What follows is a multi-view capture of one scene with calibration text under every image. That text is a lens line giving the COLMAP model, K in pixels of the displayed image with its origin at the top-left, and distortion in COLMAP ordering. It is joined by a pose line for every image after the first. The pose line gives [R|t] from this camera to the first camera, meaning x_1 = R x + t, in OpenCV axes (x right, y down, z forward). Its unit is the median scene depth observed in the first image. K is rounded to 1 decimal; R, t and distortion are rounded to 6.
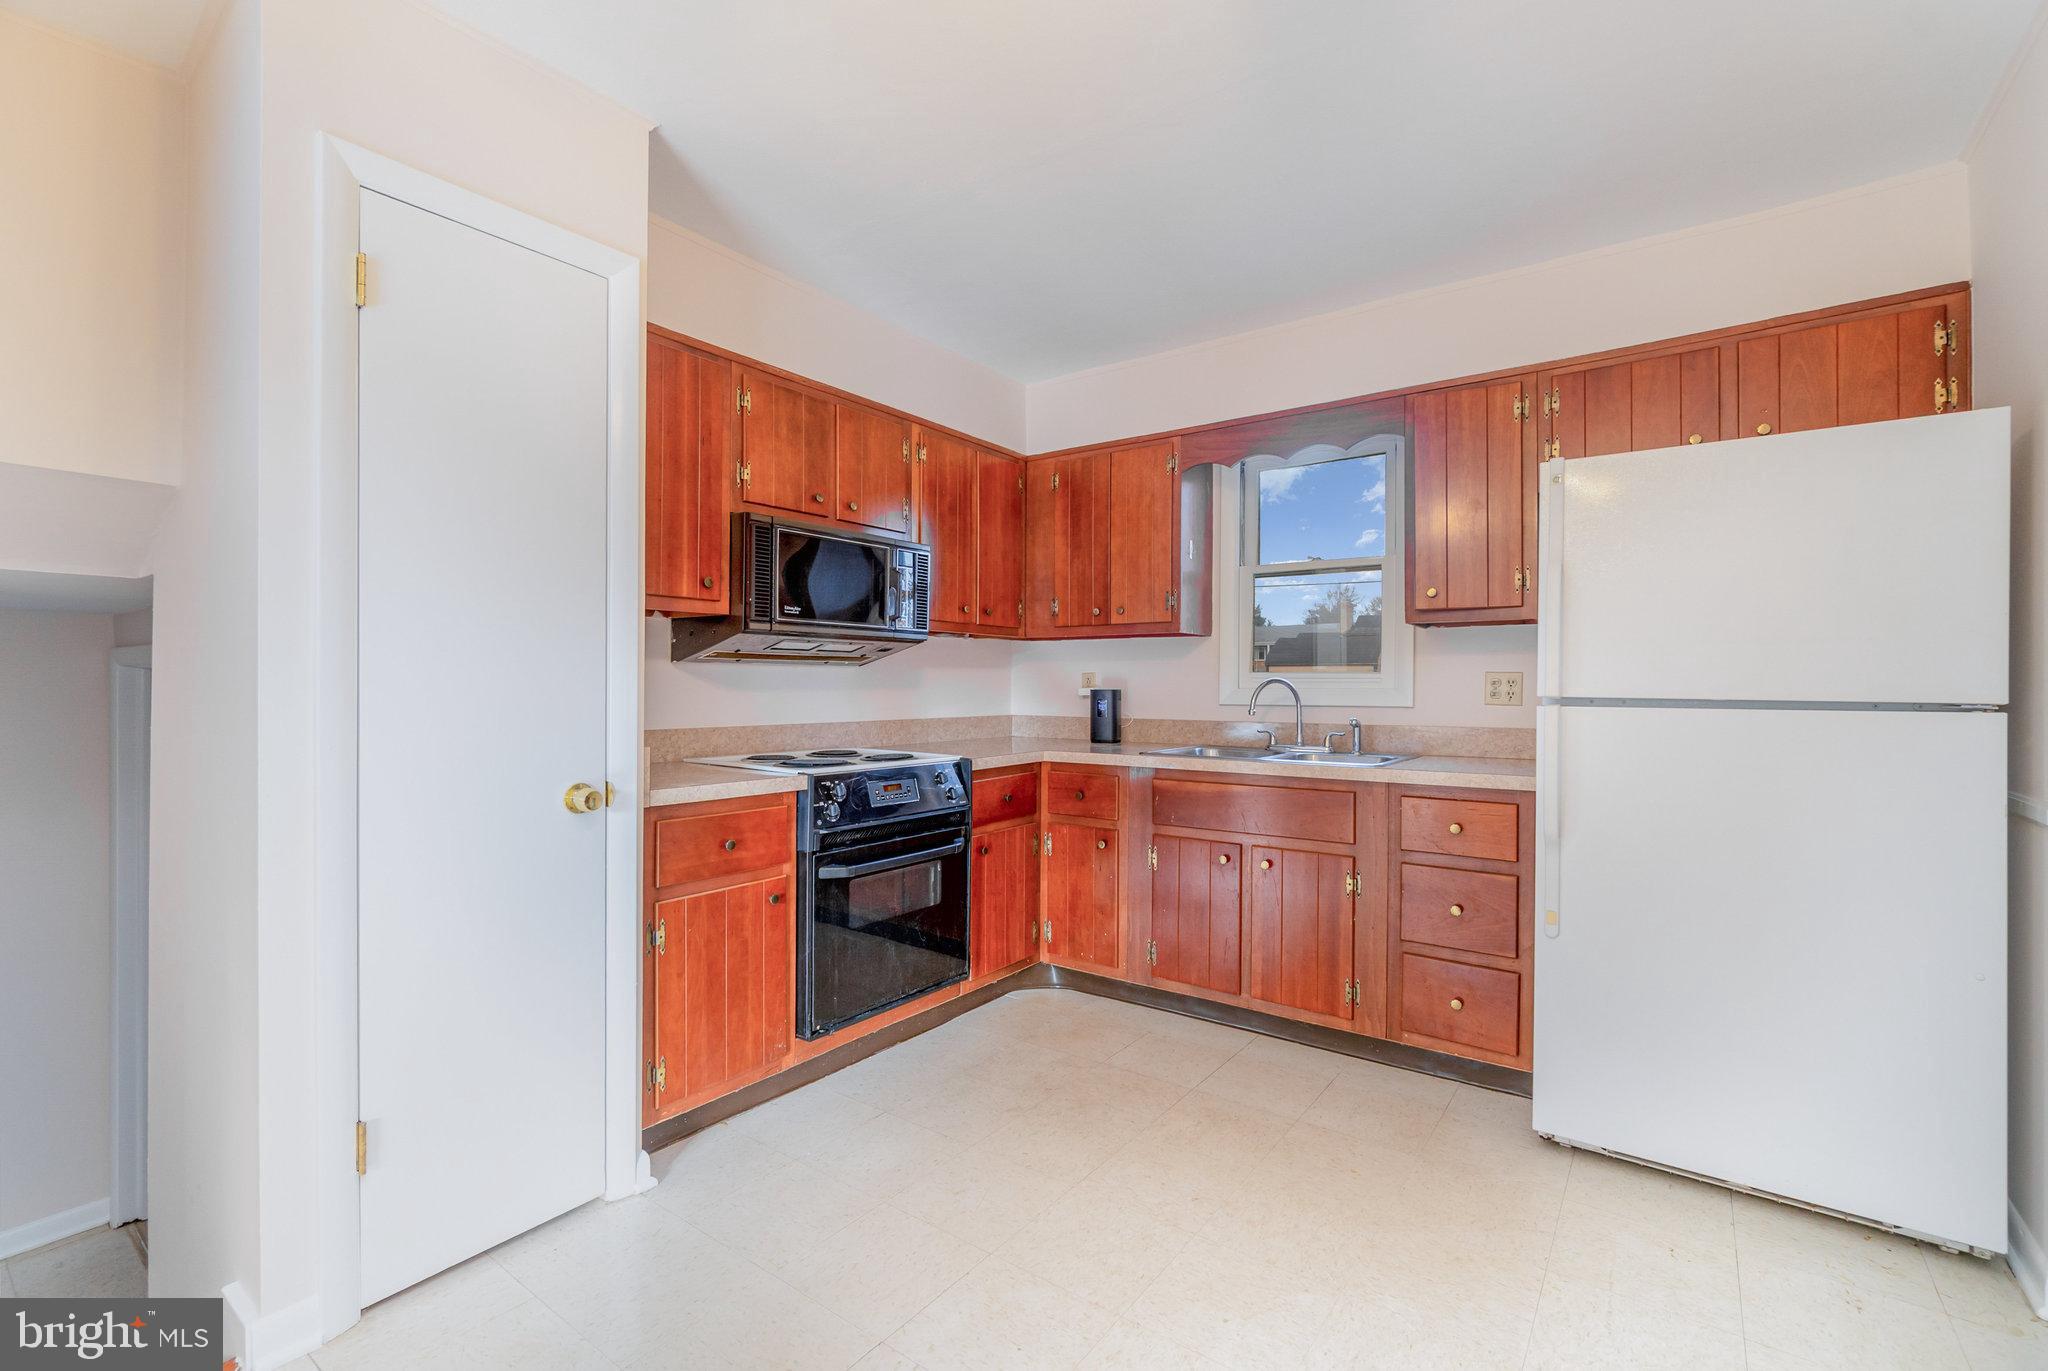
lens RADIAL K [[893.3, 0, 1024.7], [0, 893.3, 678.2], [0, 0, 1]] dist [-0.001595, 0.000817]
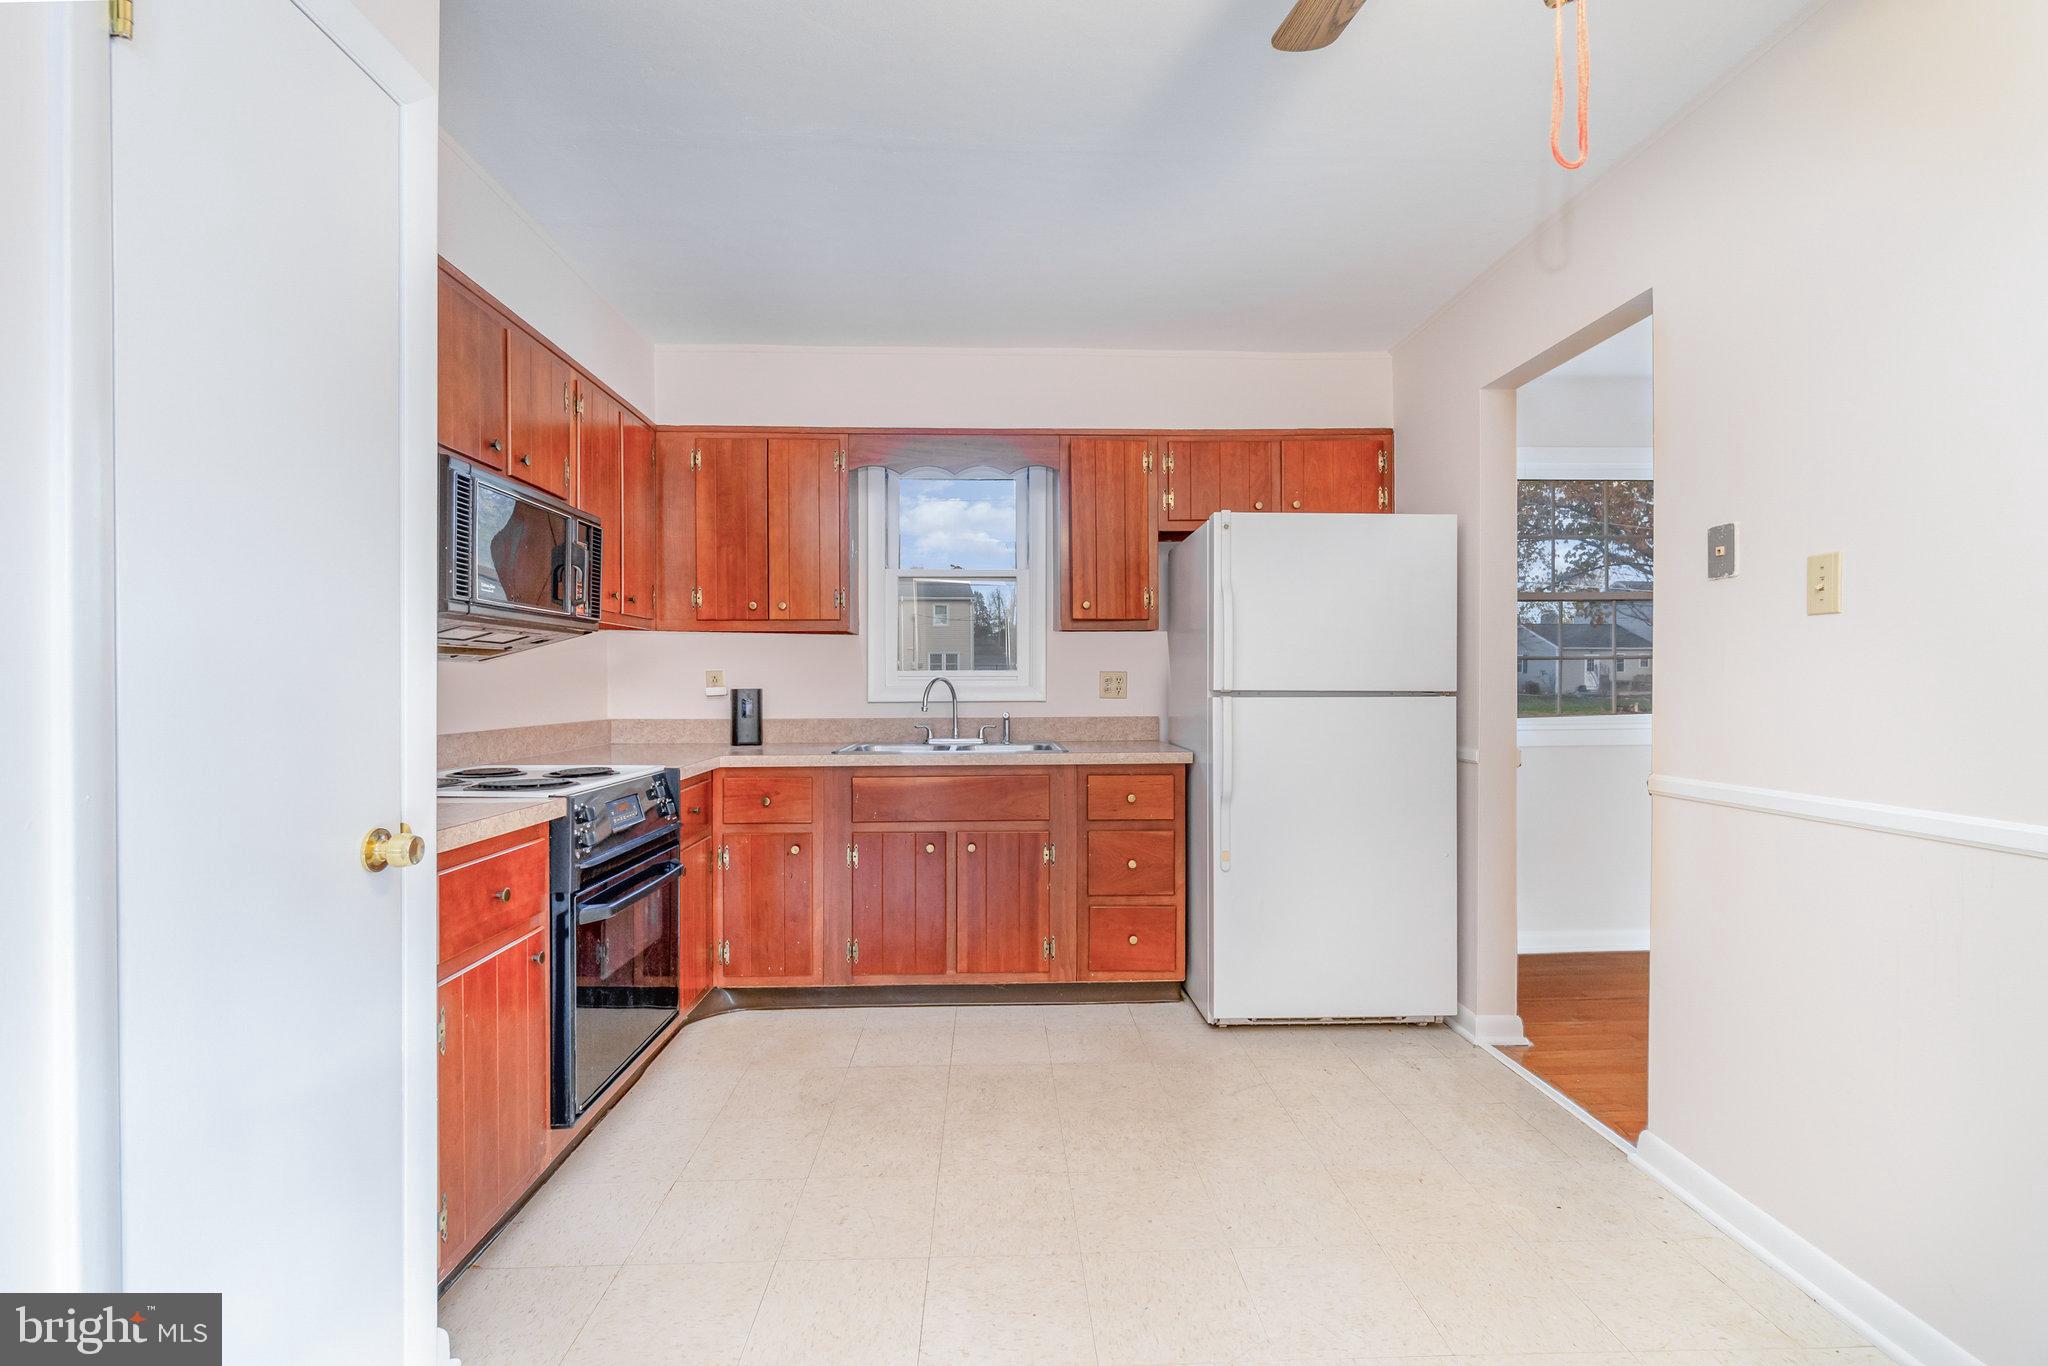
lens RADIAL K [[905.1, 0, 1021.9], [0, 905.1, 686.7], [0, 0, 1]] dist [-0.008698, 0.000749]
pose [[0.787852, -0.007443, 0.615820, -0.339899], [0.000683, 0.999937, 0.011211, 0.000297], [-0.615864, -0.008412, 0.787807, 0.091774]]
